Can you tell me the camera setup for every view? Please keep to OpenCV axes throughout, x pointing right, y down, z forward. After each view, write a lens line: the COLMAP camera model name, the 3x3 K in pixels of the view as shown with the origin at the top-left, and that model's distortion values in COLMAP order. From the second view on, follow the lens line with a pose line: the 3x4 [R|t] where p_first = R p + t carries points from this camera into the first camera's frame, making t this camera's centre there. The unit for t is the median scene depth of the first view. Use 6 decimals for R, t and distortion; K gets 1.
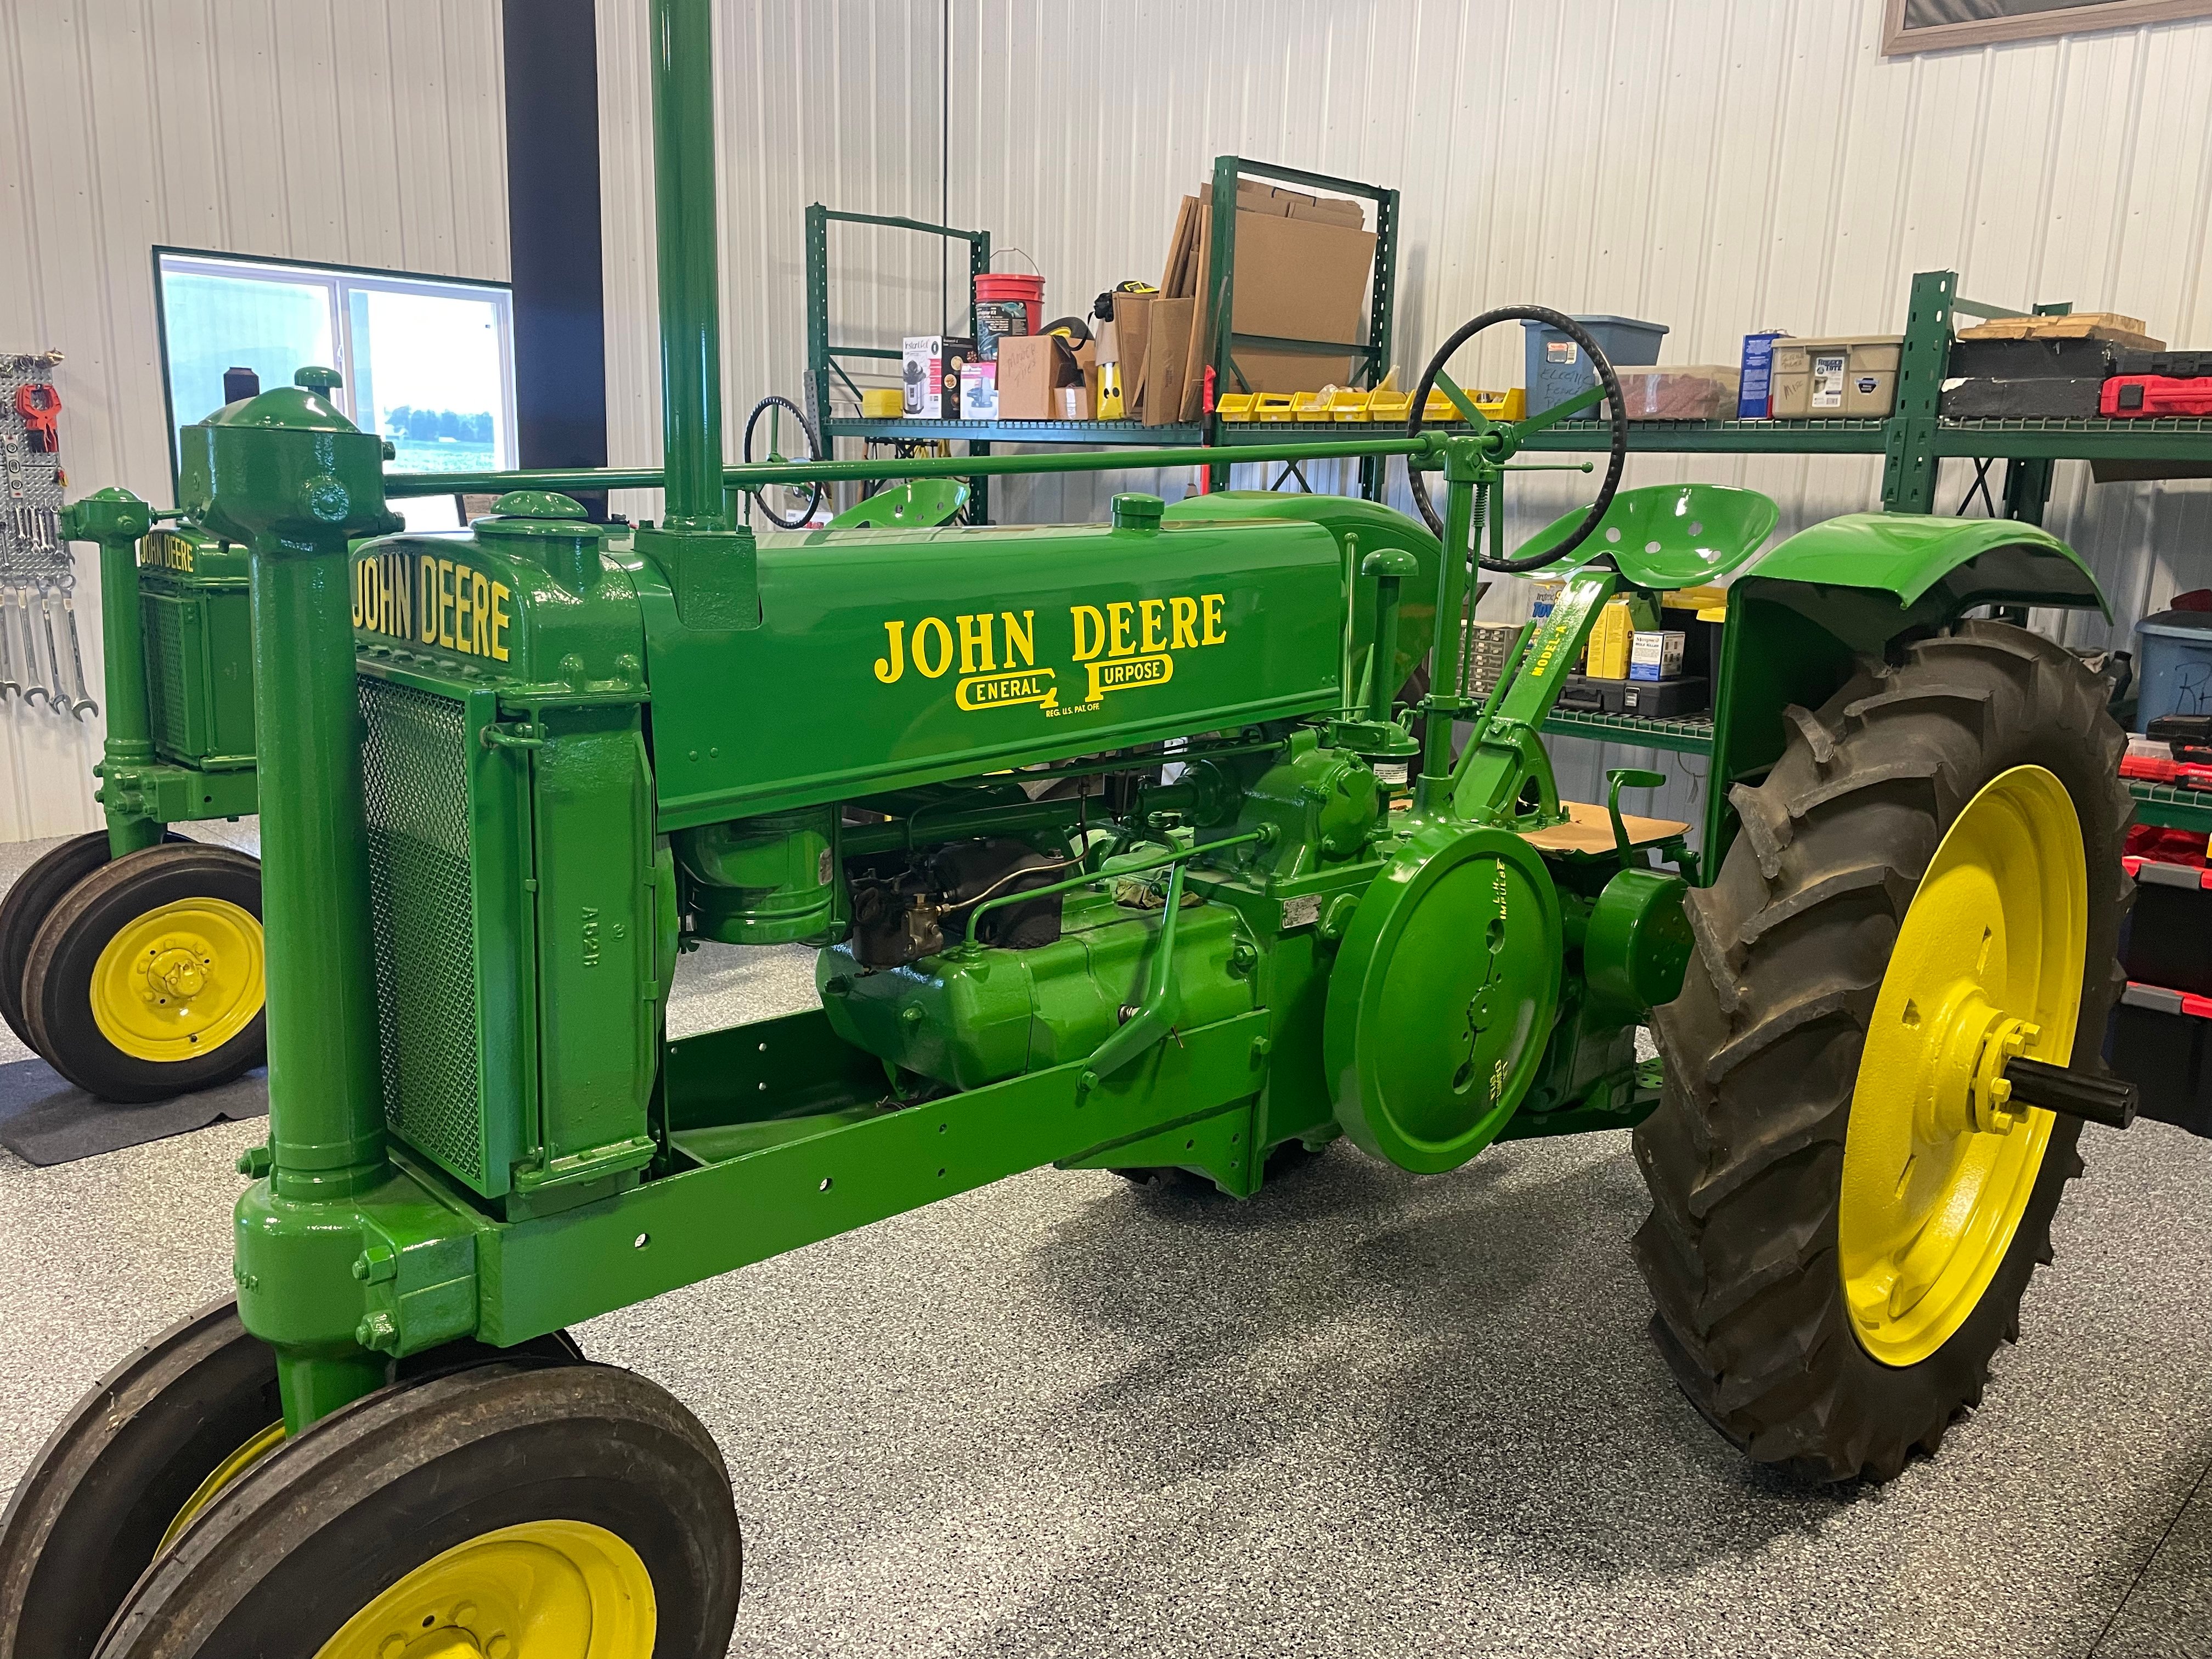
lens RADIAL K [[1777.2, 0, 1122.1], [0, 1777.2, 834.0], [0, 0, 1]] dist [0.068810, -0.118998]
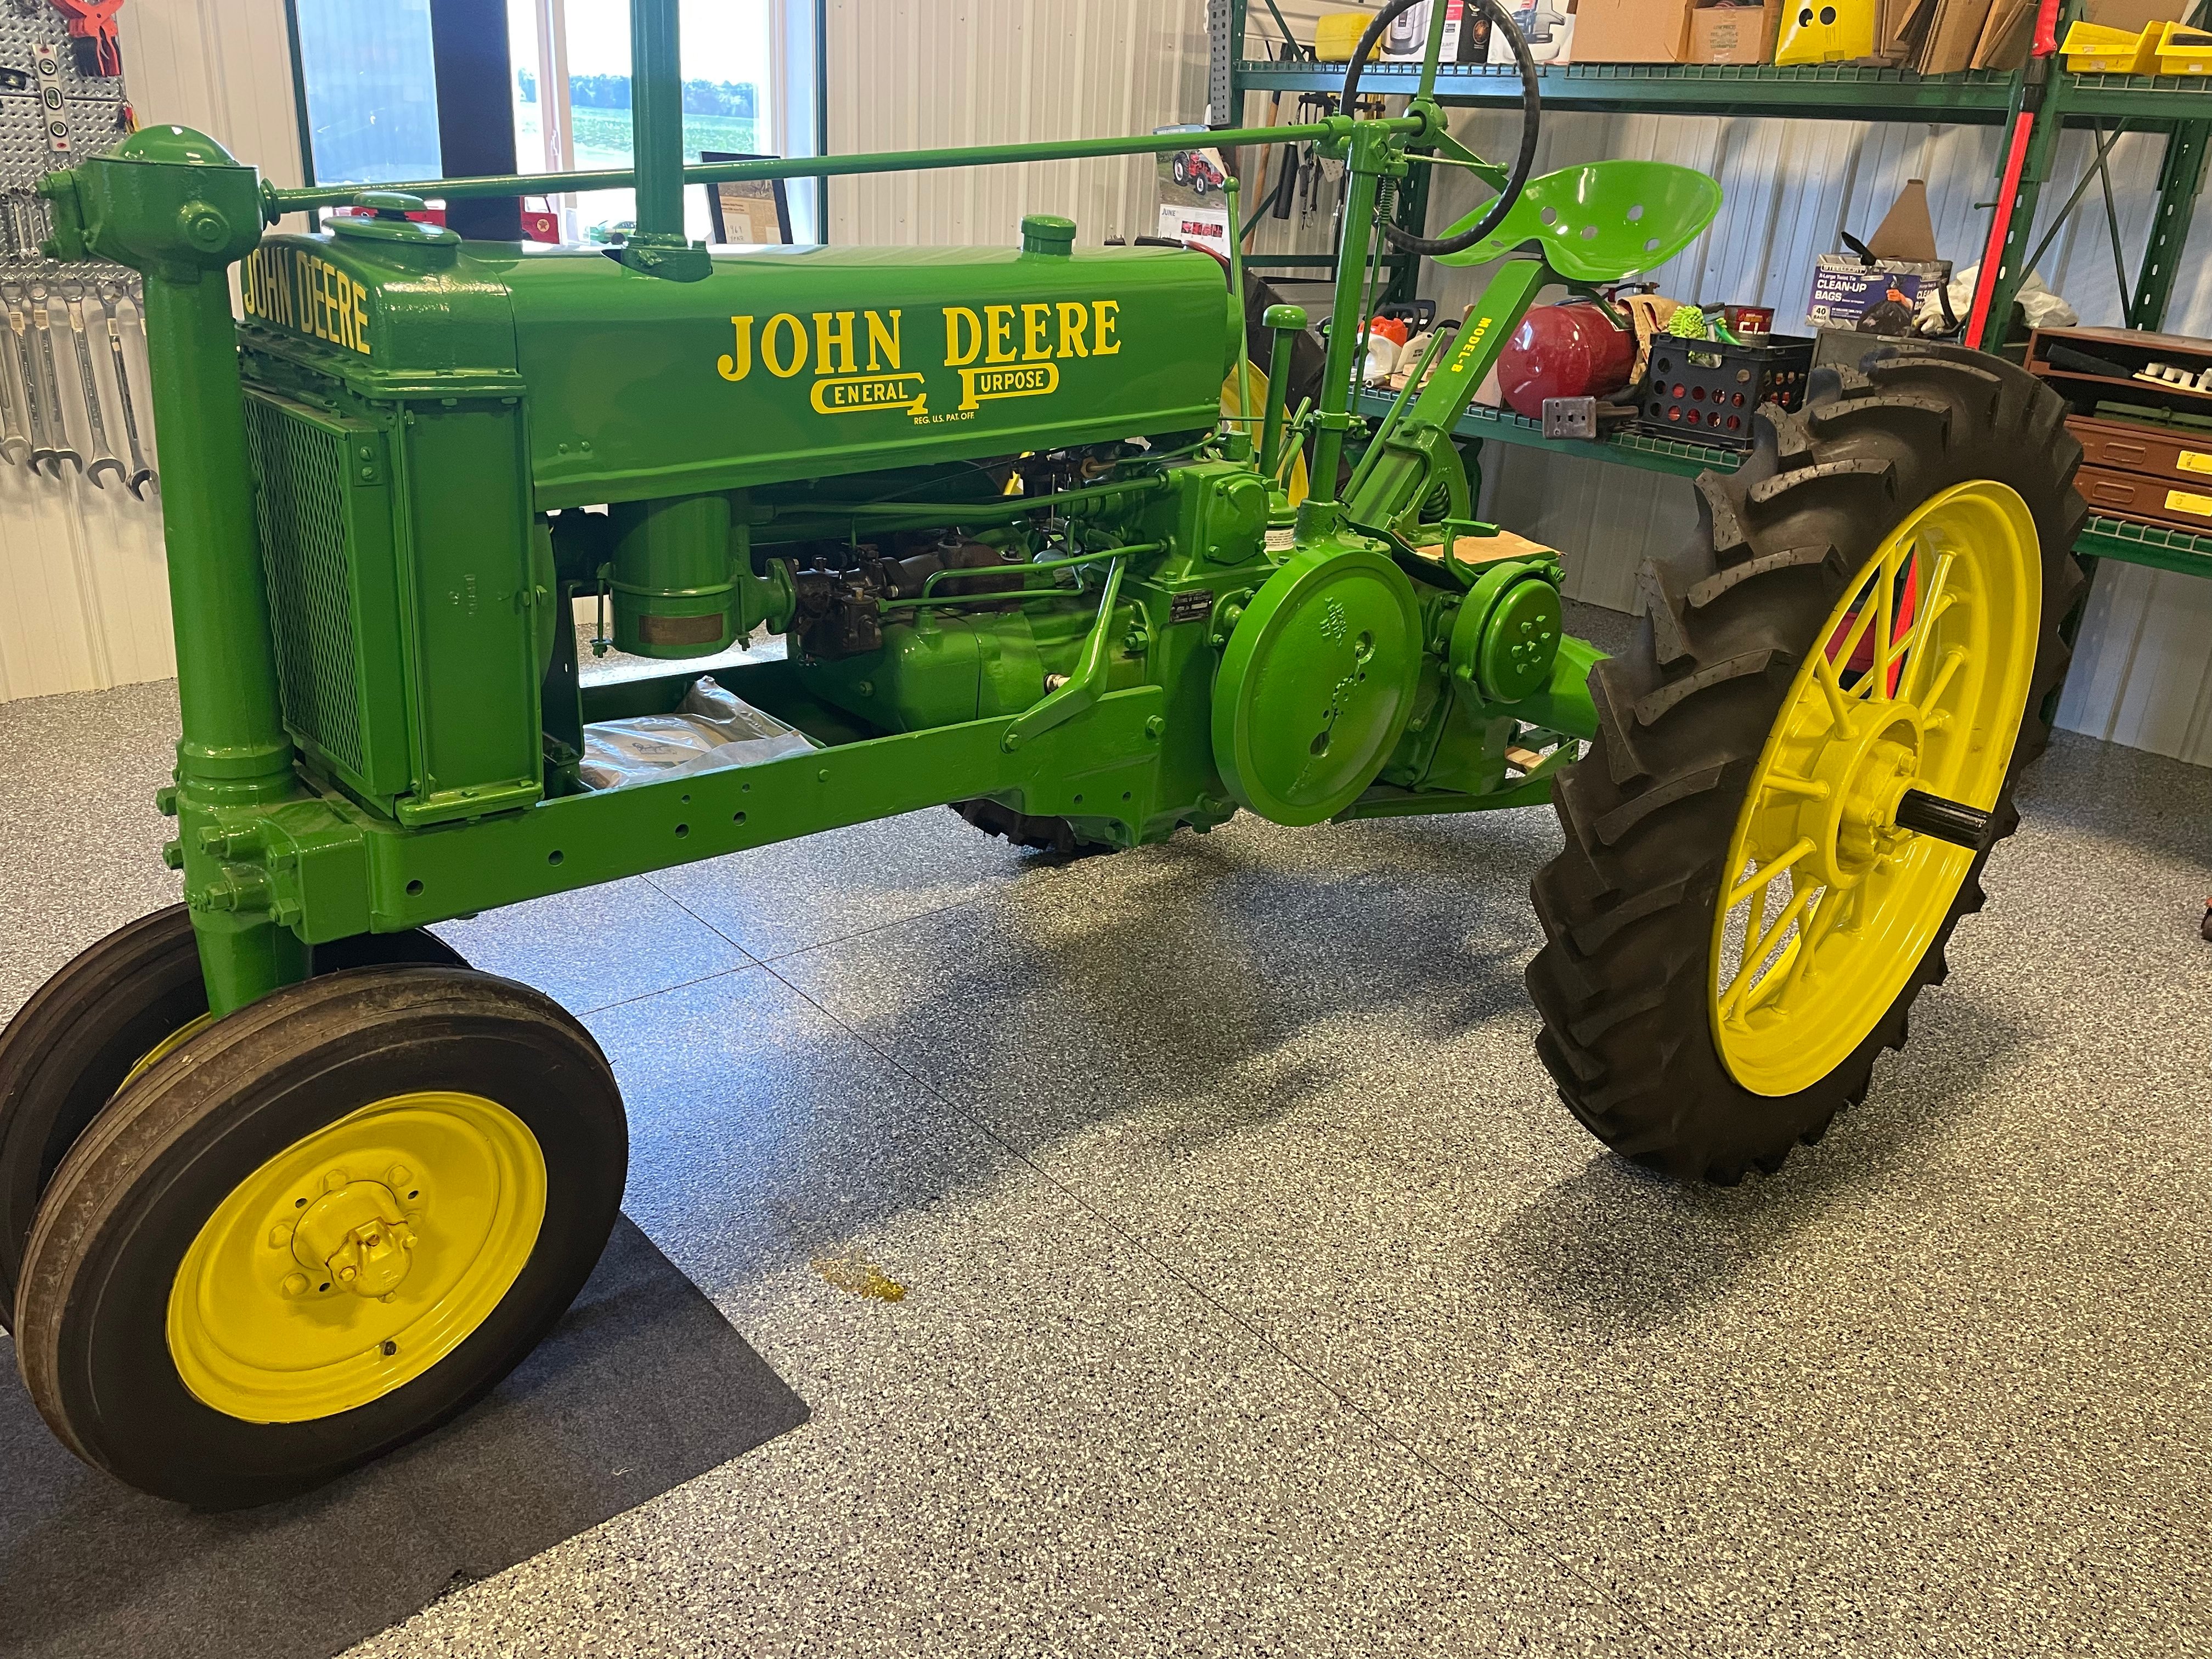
lens RADIAL K [[1777.2, 0, 1124.4], [0, 1777.2, 846.3], [0, 0, 1]] dist [0.068810, -0.118998]
pose [[0.997072, 0.051826, -0.056228, -0.397913], [-0.041753, 0.984990, 0.167485, -0.137899], [0.064064, -0.164647, 0.984270, 0.741434]]
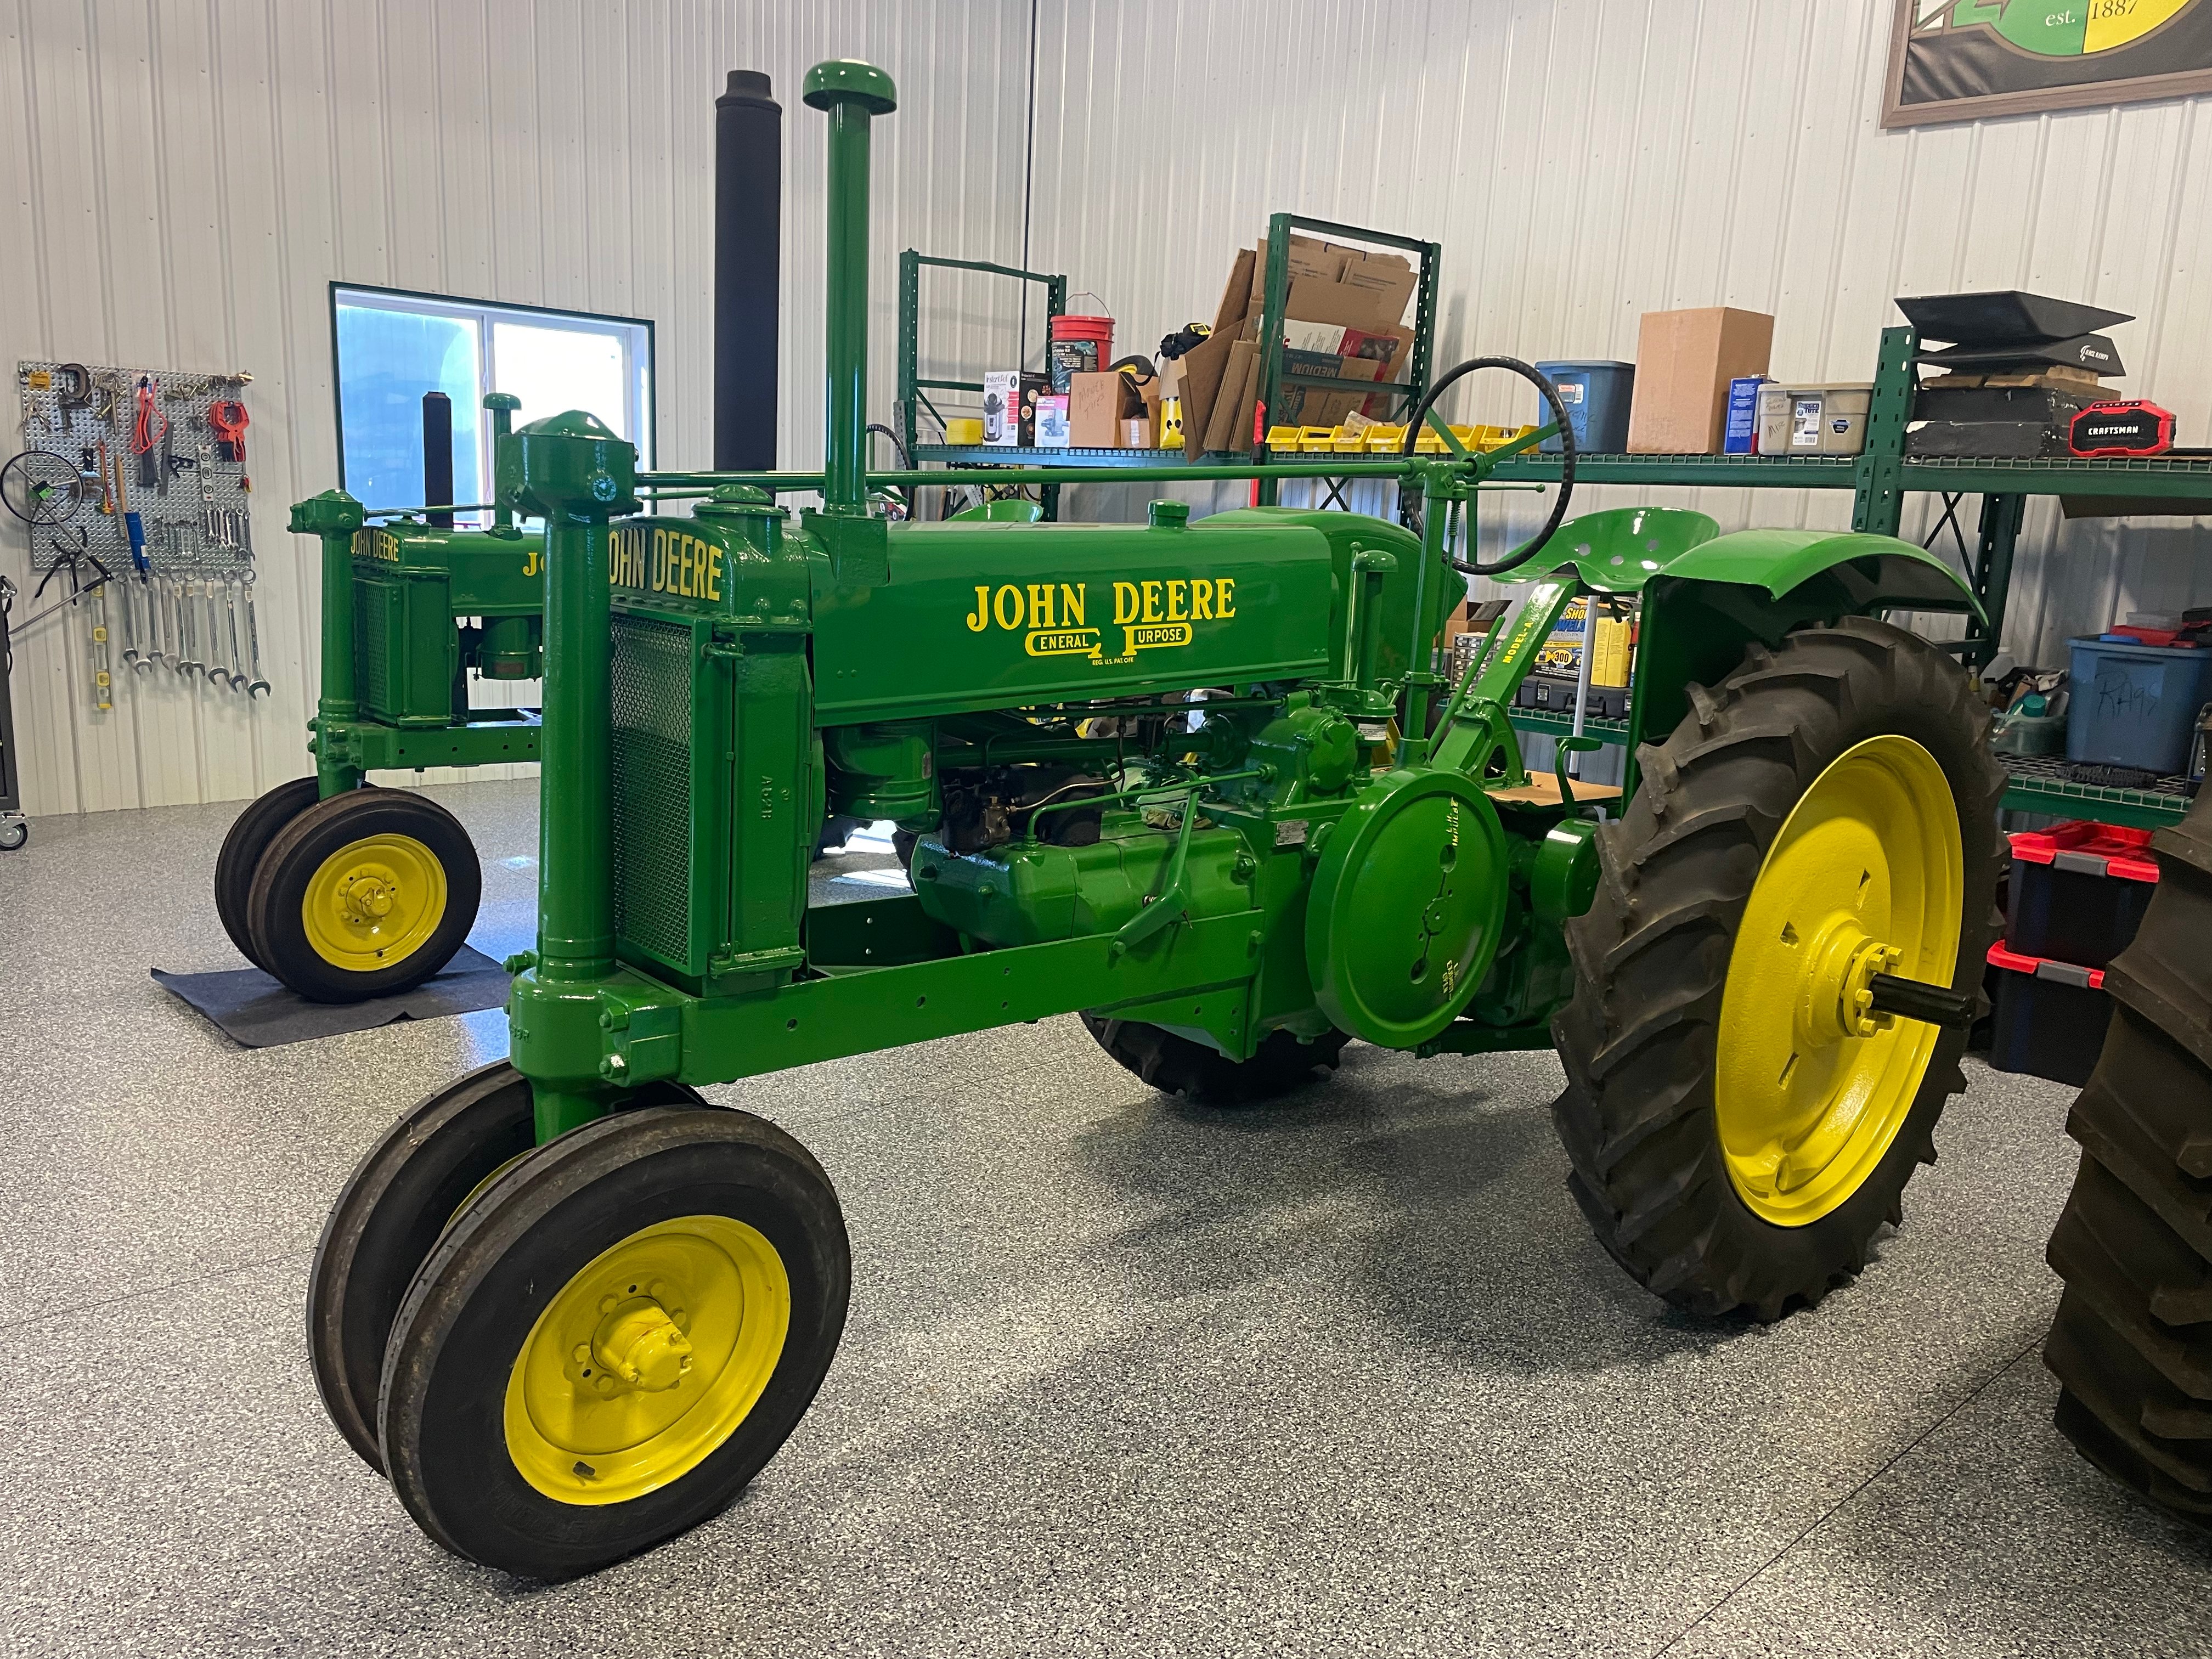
lens RADIAL K [[1777.2, 0, 1114.3], [0, 1777.2, 835.2], [0, 0, 1]] dist [0.068810, -0.118998]
pose [[0.998861, 0.023675, -0.041424, 0.021992], [-0.024347, 0.999579, -0.015792, 0.056494], [0.041033, 0.016783, 0.999017, -0.224159]]
